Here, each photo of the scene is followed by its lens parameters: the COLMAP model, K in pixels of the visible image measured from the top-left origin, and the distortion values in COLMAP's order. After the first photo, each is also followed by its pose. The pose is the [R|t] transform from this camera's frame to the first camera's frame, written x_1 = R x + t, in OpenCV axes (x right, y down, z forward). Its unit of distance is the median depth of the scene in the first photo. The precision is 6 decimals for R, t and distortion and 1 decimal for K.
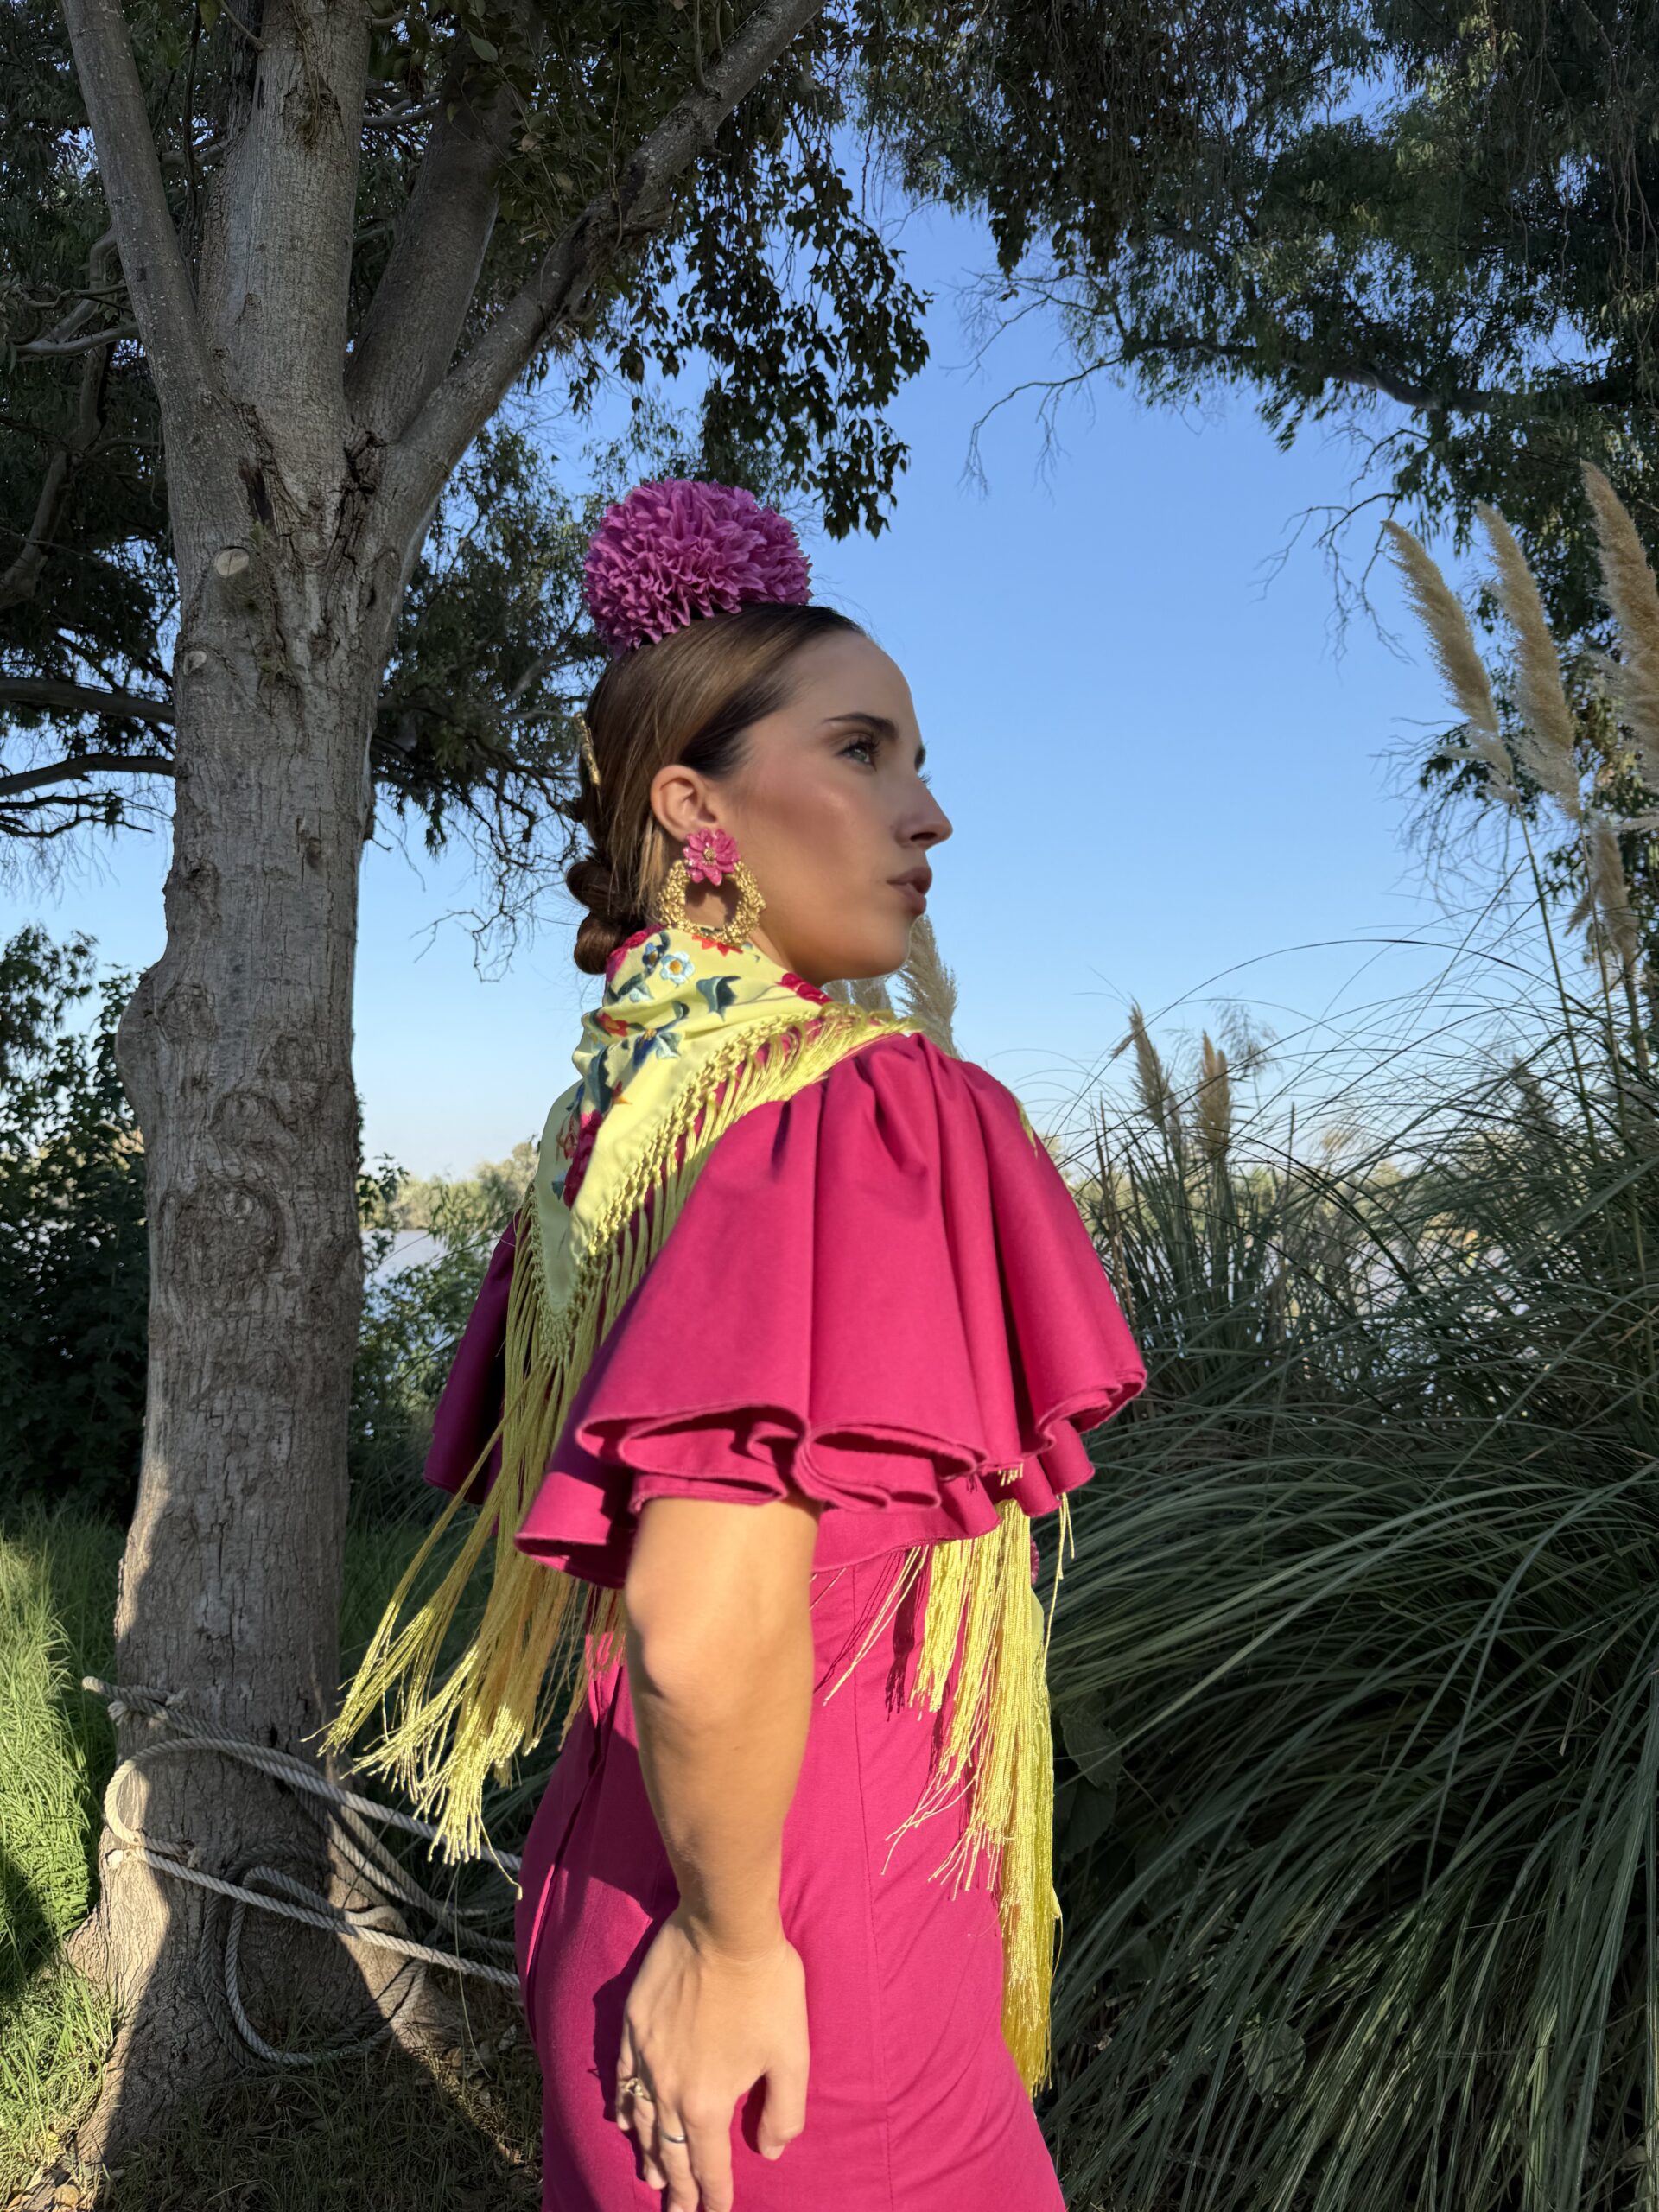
lens RADIAL K [[1570.1, 0, 823.4], [0, 1570.1, 1094.7], [0, 0, 1]] dist [0.048481, -0.088038]
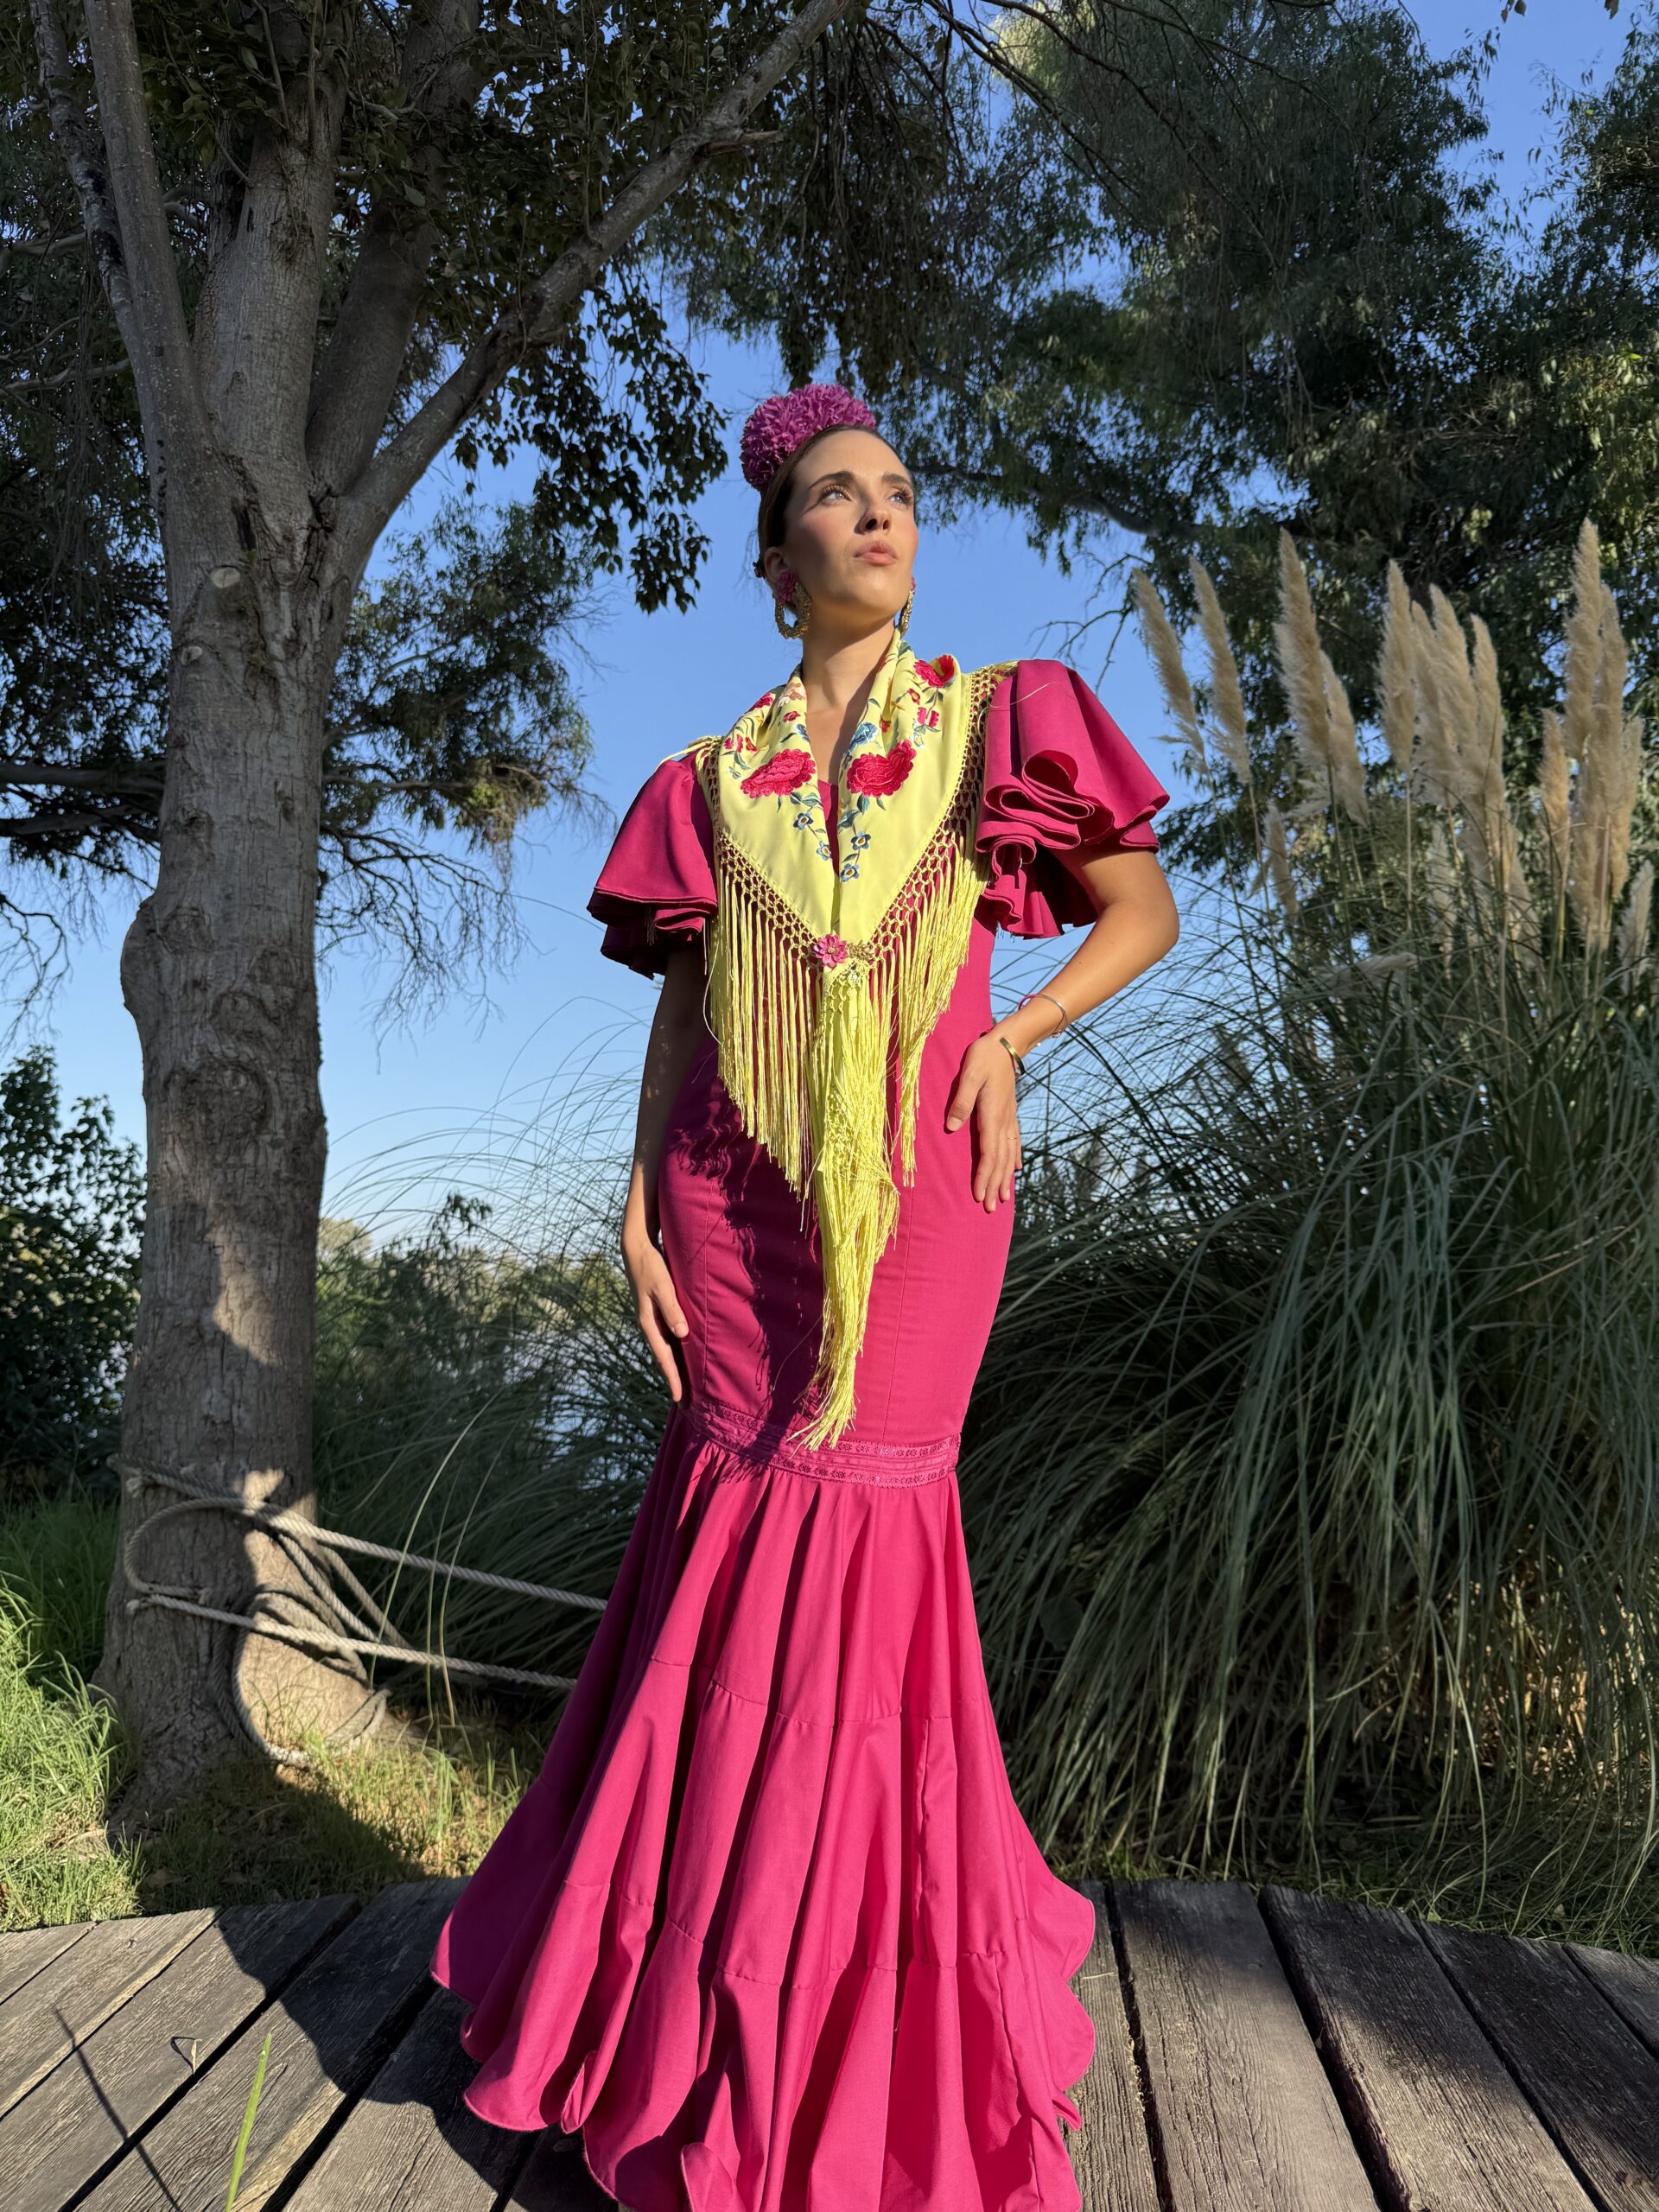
lens RADIAL K [[1613.0, 0, 829.5], [0, 1613.0, 1106.0], [0, 0, 1]] dist [-0.006147, -0.009985]
pose [[0.987969, -0.002448, 0.154633, -0.043005], [0.012359, 0.997927, -0.063164, 0.073271], [-0.154158, 0.064315, 0.985951, -0.133870]]
